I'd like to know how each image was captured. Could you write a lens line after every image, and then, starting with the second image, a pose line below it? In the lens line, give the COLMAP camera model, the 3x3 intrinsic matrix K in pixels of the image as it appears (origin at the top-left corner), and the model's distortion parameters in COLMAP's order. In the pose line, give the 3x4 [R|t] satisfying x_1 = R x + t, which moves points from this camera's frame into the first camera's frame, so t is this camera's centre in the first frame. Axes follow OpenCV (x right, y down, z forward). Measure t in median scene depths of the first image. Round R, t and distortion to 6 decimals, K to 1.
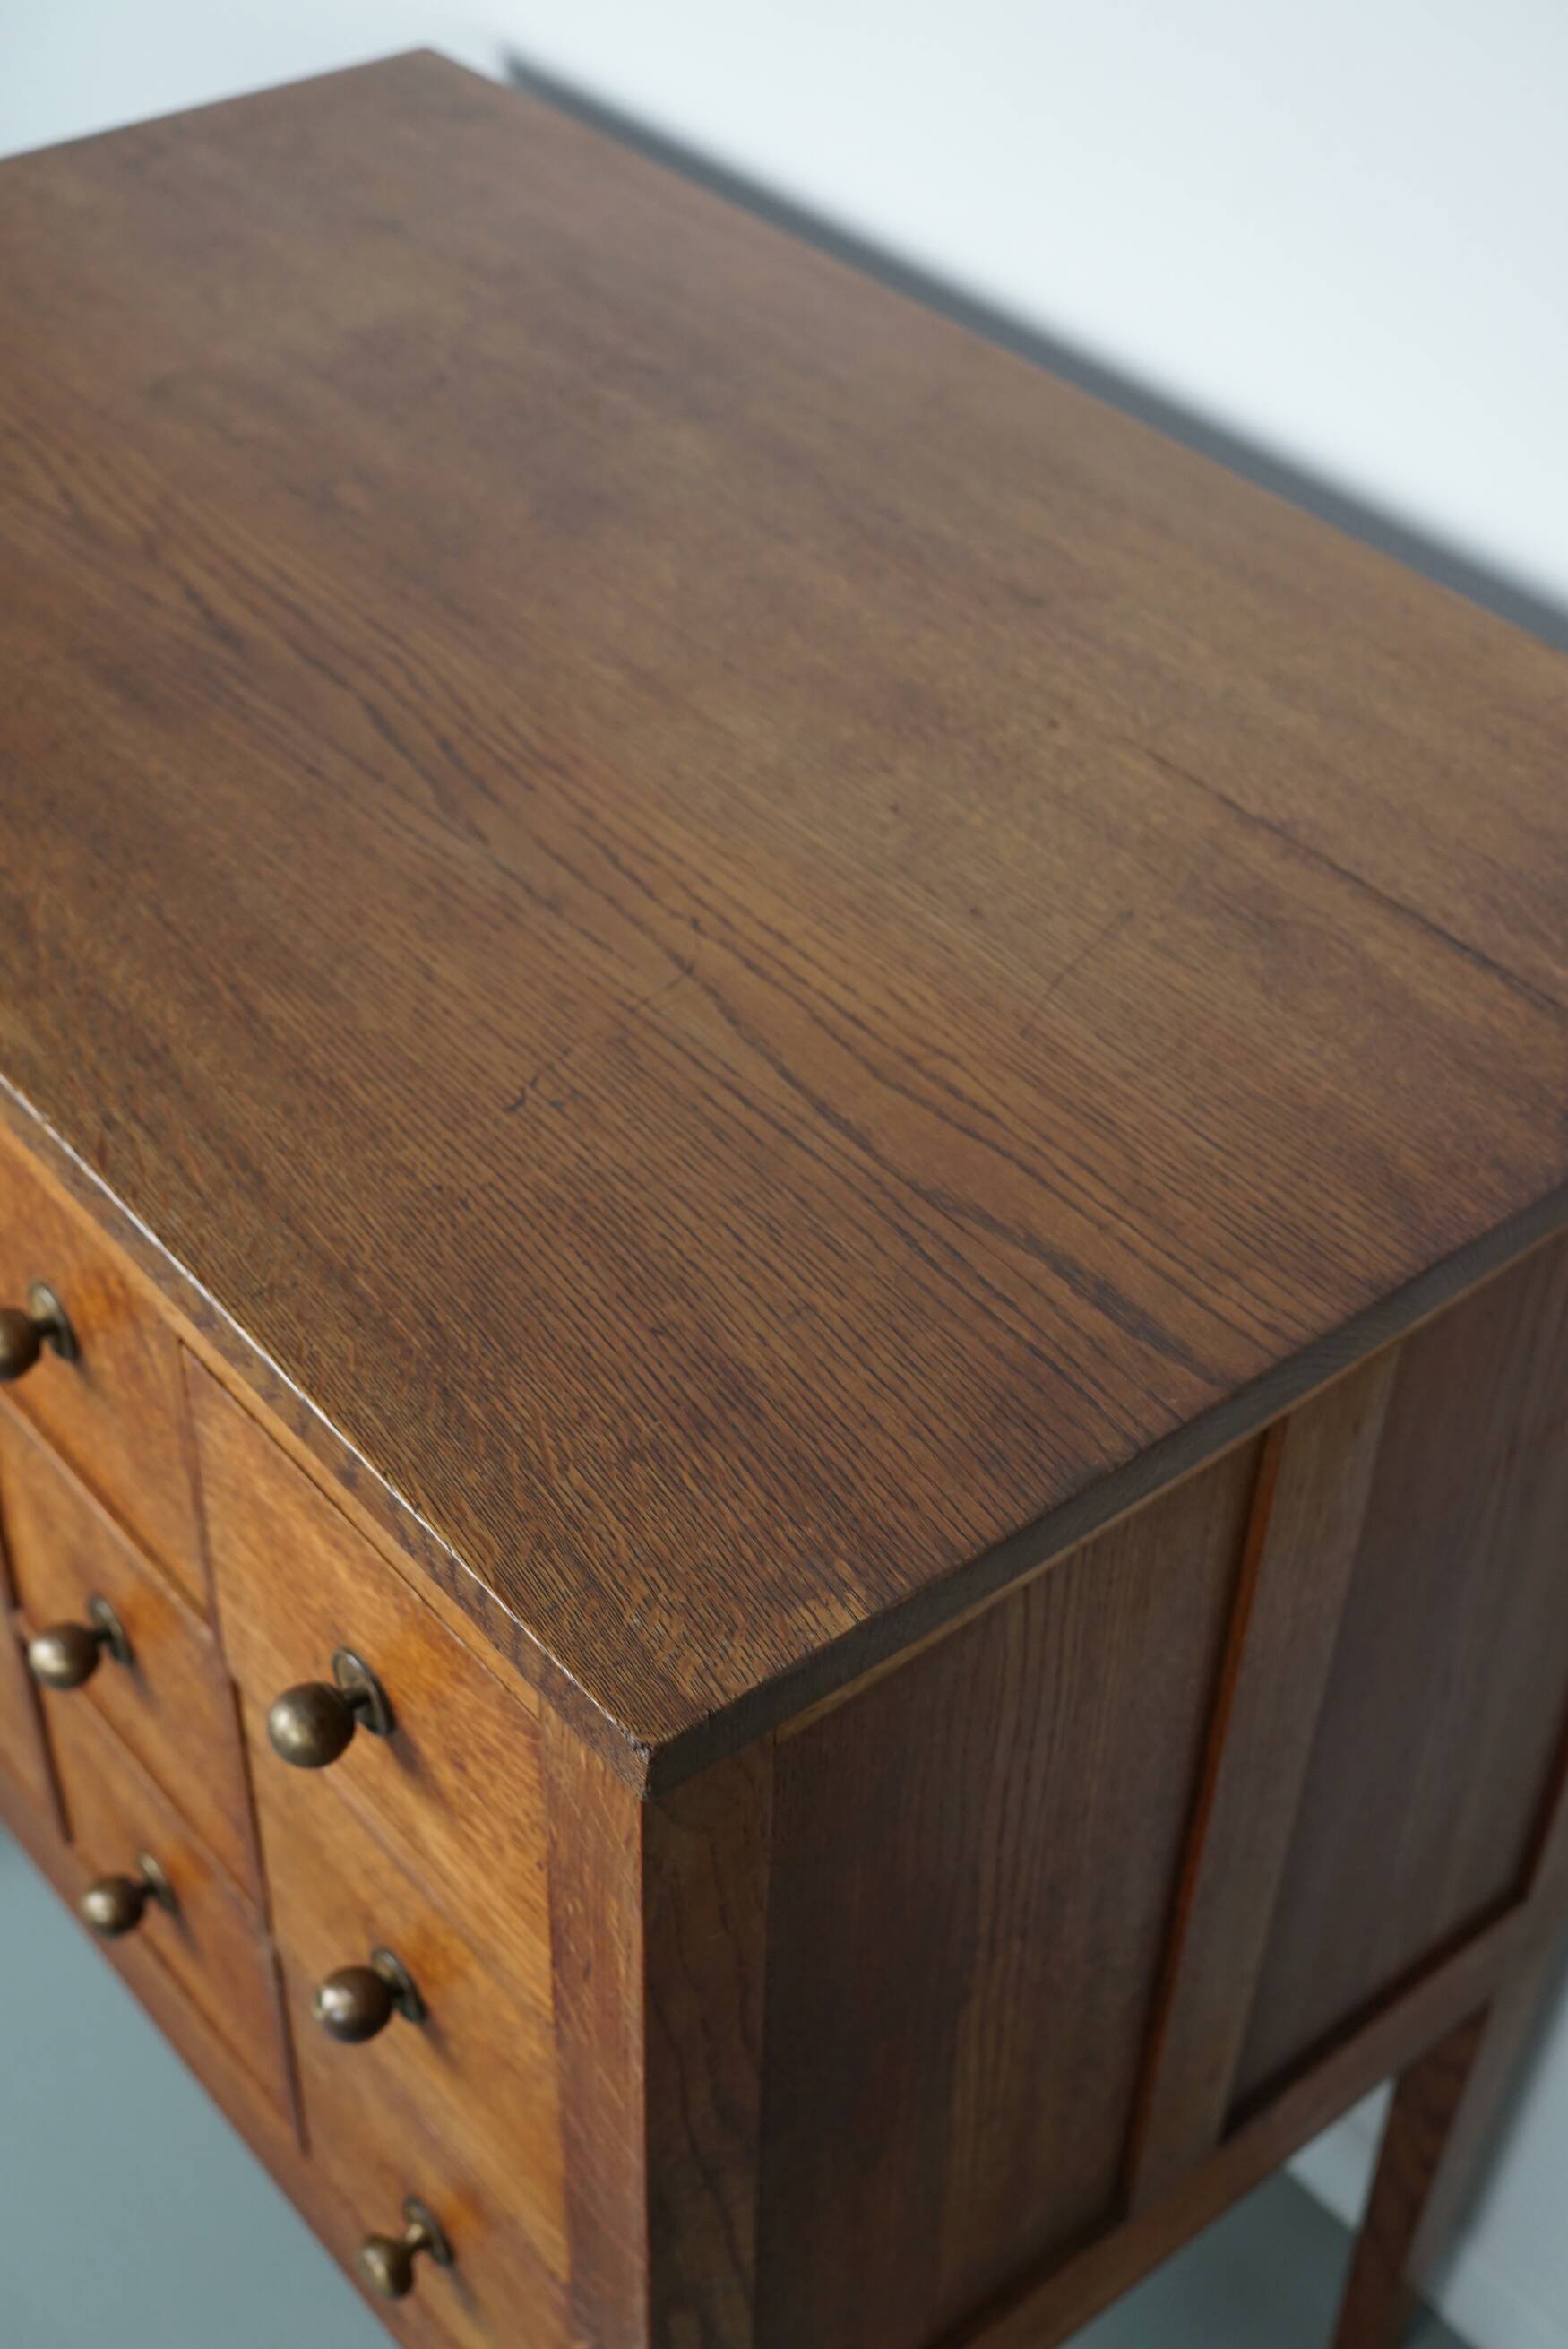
lens RADIAL K [[3014.5, 0, 784.0], [0, 3014.5, 1174.5], [0, 0, 1]] dist [-0.150895, 0.330128]
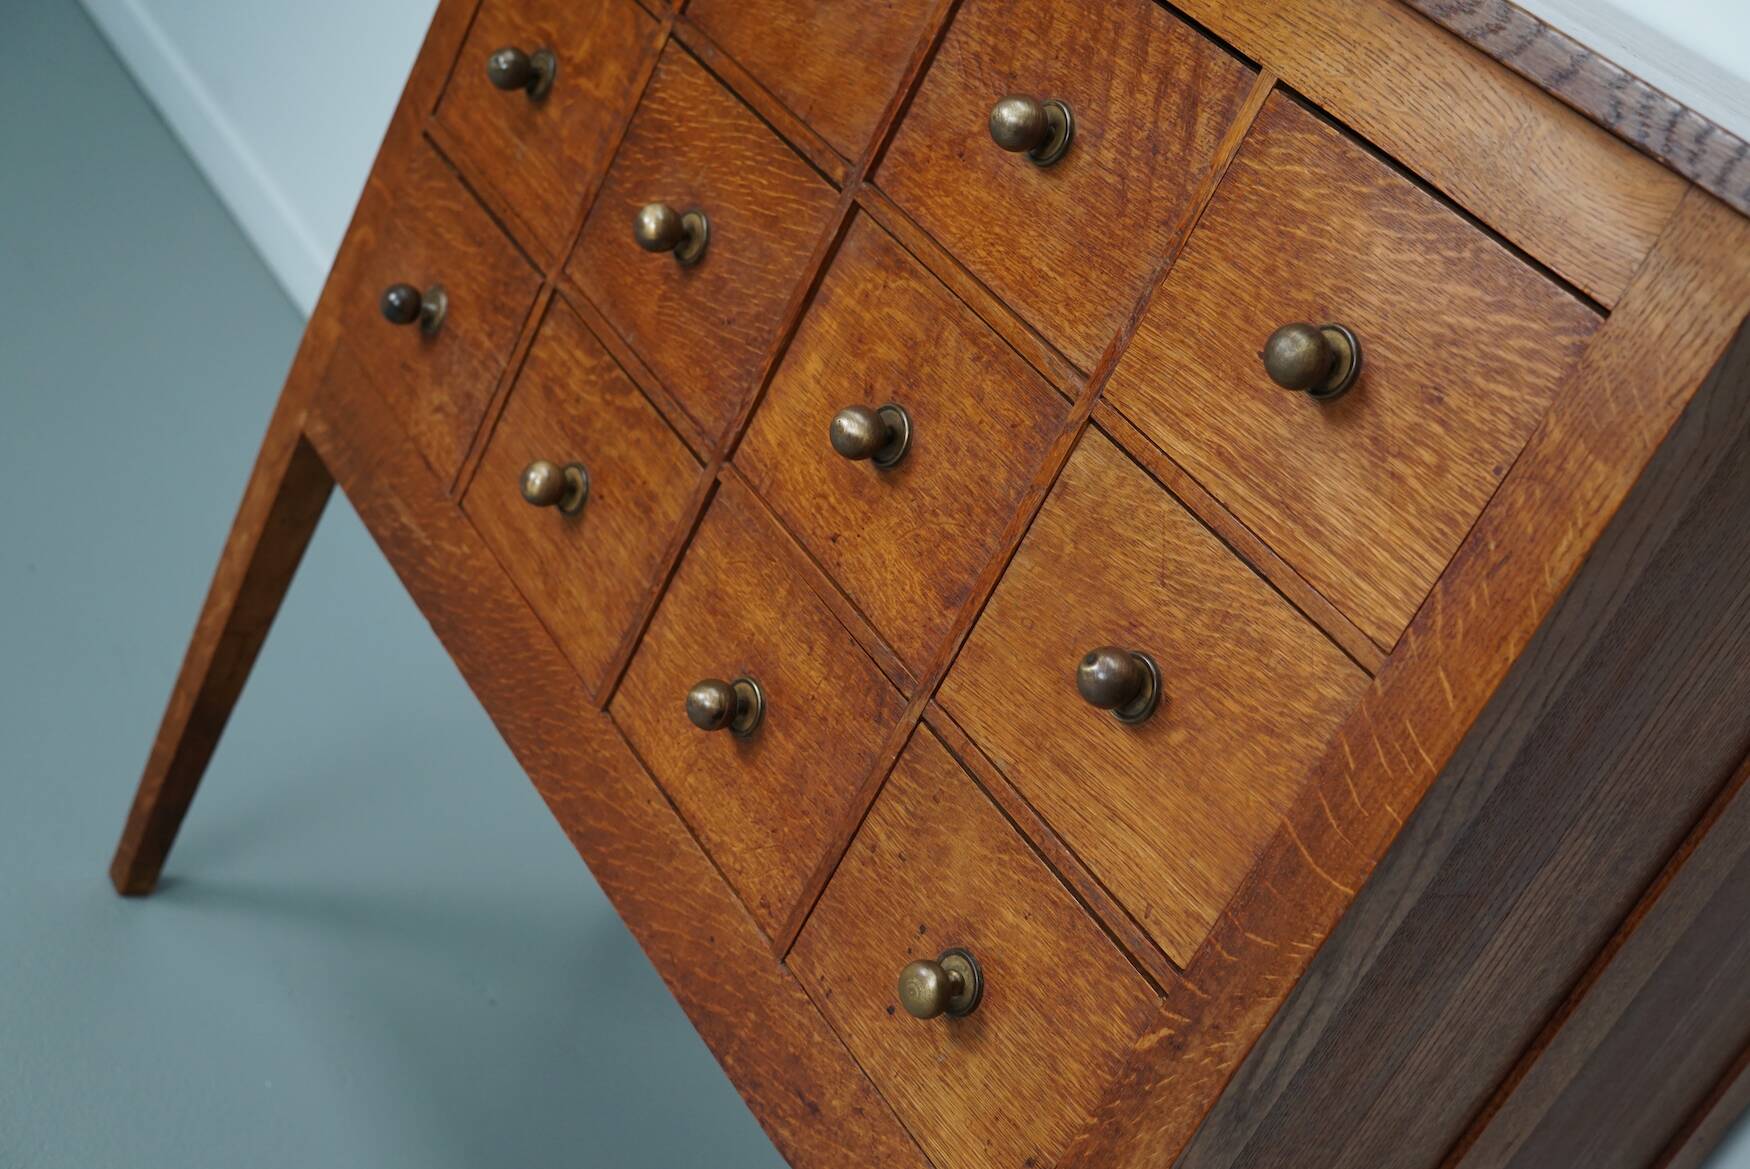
lens RADIAL K [[2246.1, 0, 901.5], [0, 2246.1, 592.1], [0, 0, 1]] dist [-0.150895, 0.330128]
pose [[0.906738, 0.404338, 0.119737, -0.346859], [-0.351920, 0.882001, -0.313411, 0.567642], [-0.232332, 0.242044, 0.942038, 0.148559]]
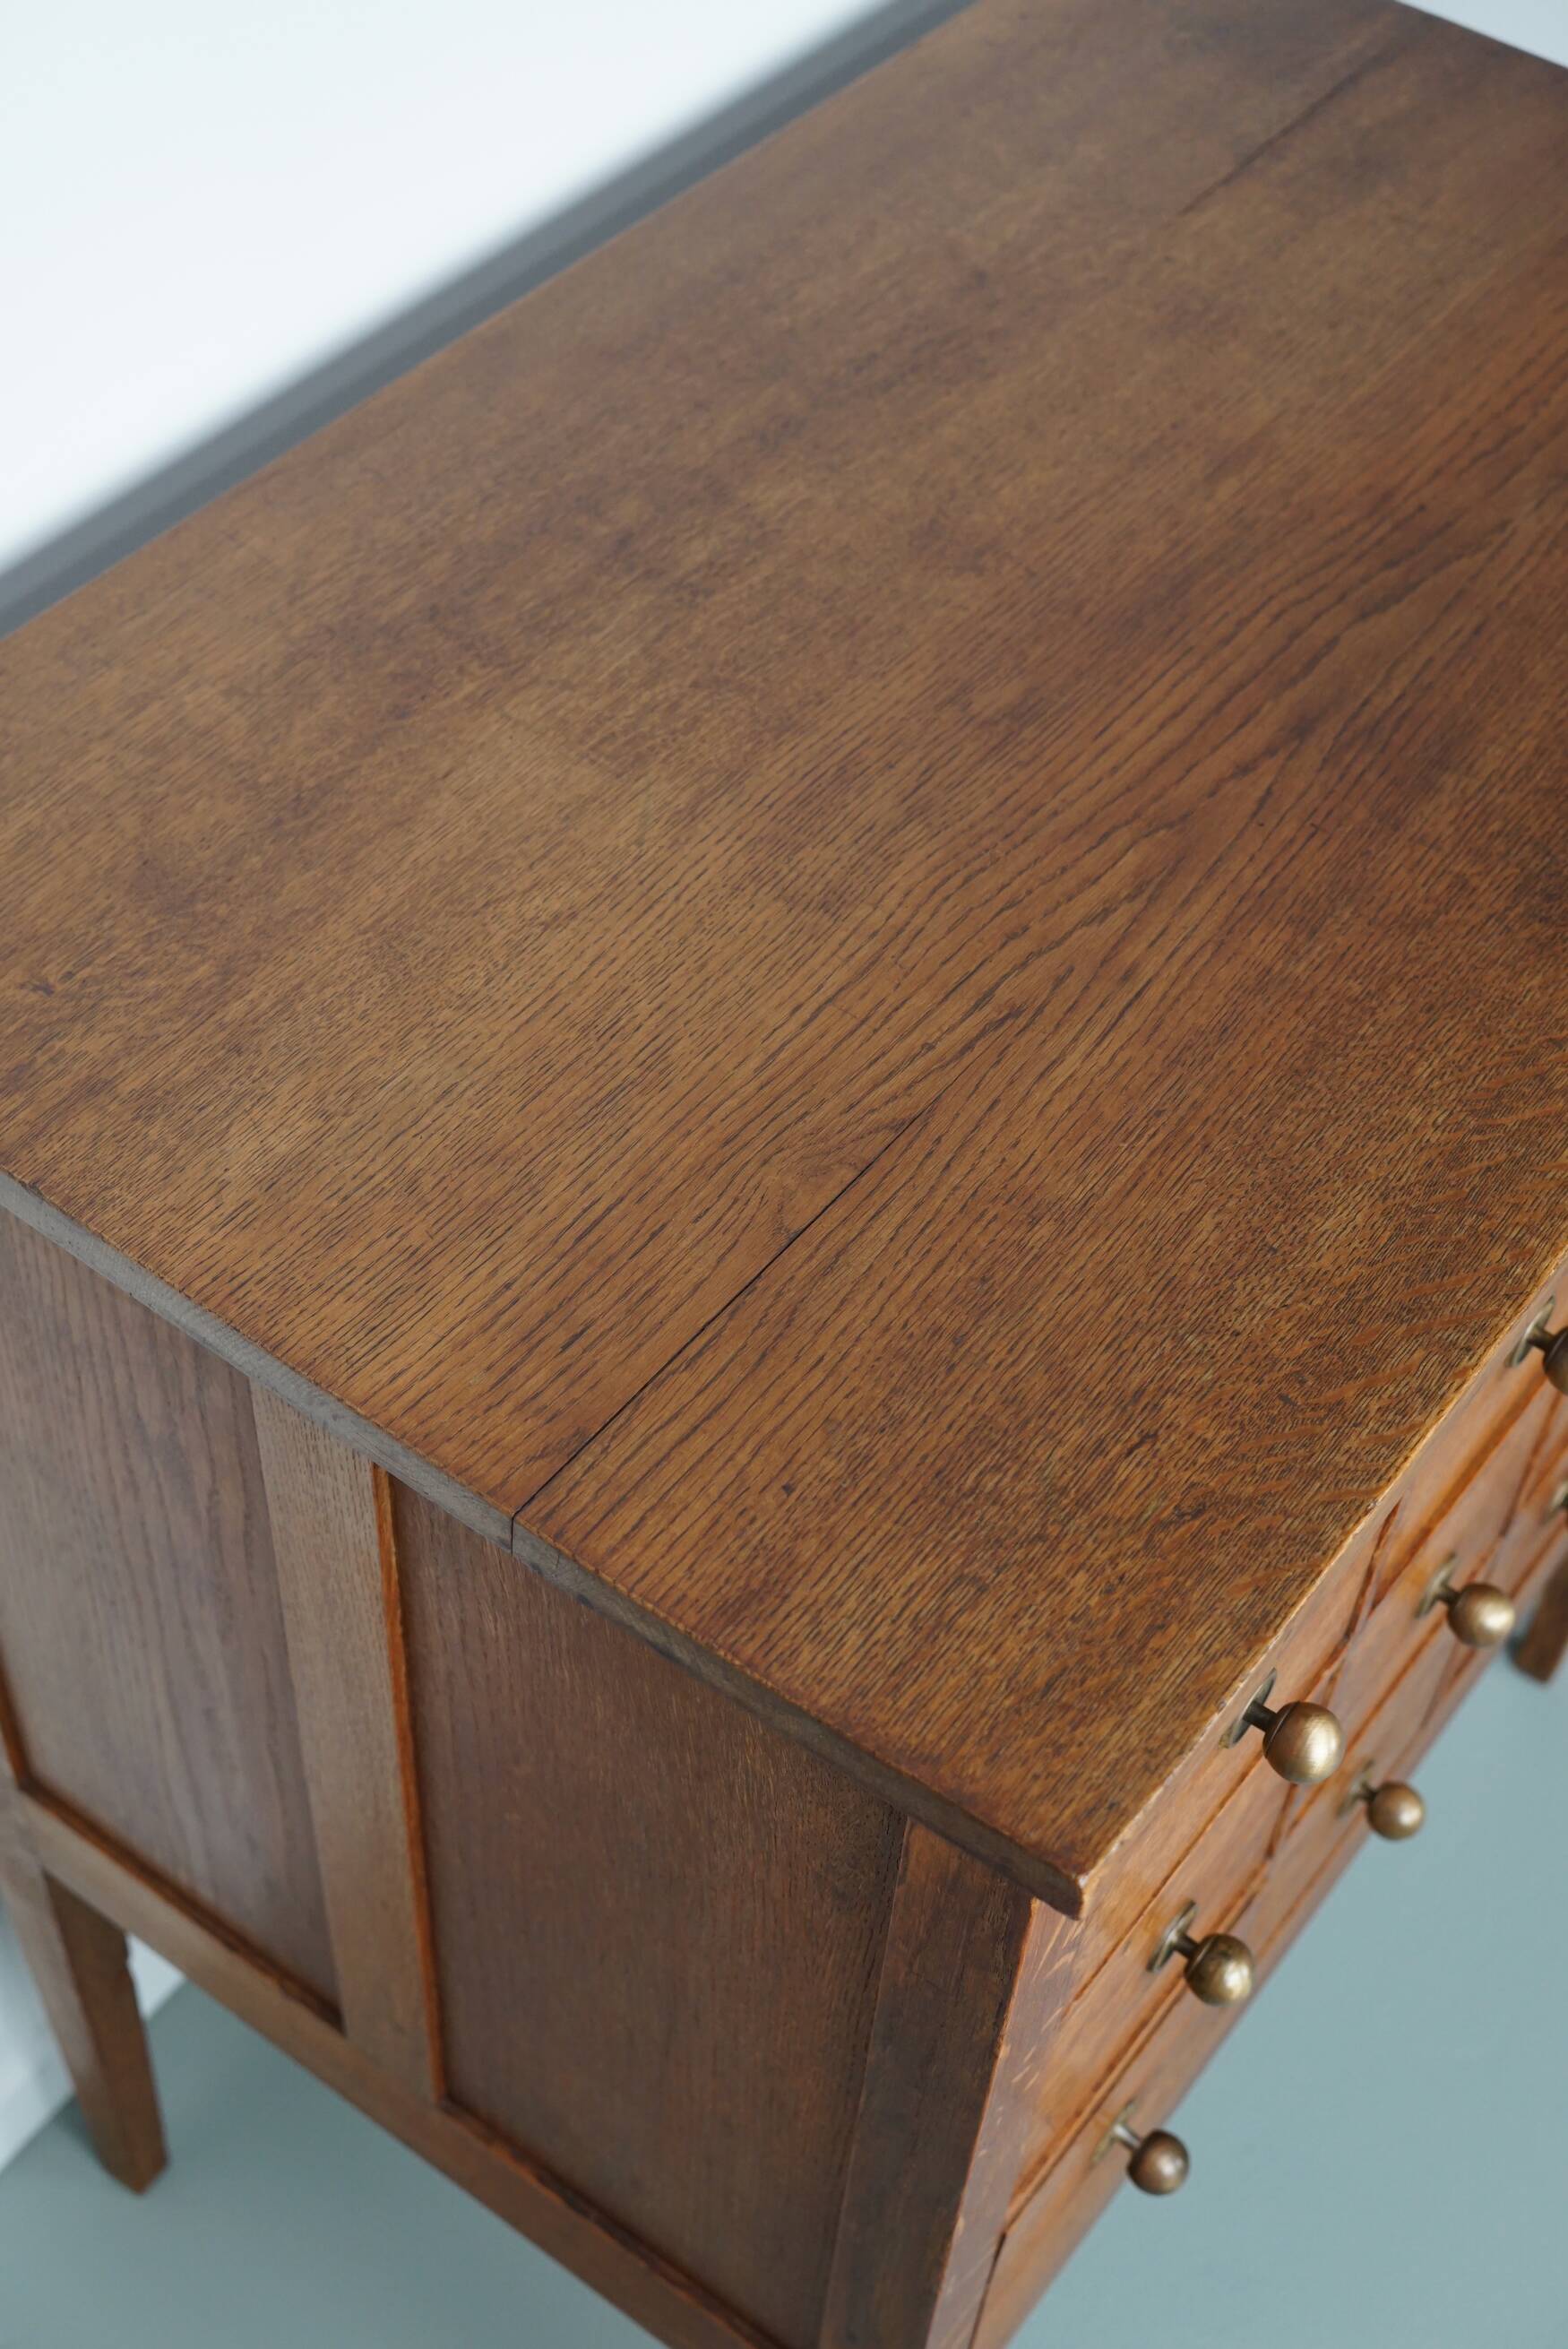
lens RADIAL K [[3014.5, 0, 784.0], [0, 3014.5, 1174.5], [0, 0, 1]] dist [-0.150895, 0.330128]
pose [[-0.240822, -0.756404, 0.608159, -0.923976], [0.595477, 0.379657, 0.708002, -0.997416], [-0.766428, 0.532648, 0.358991, 0.928218]]
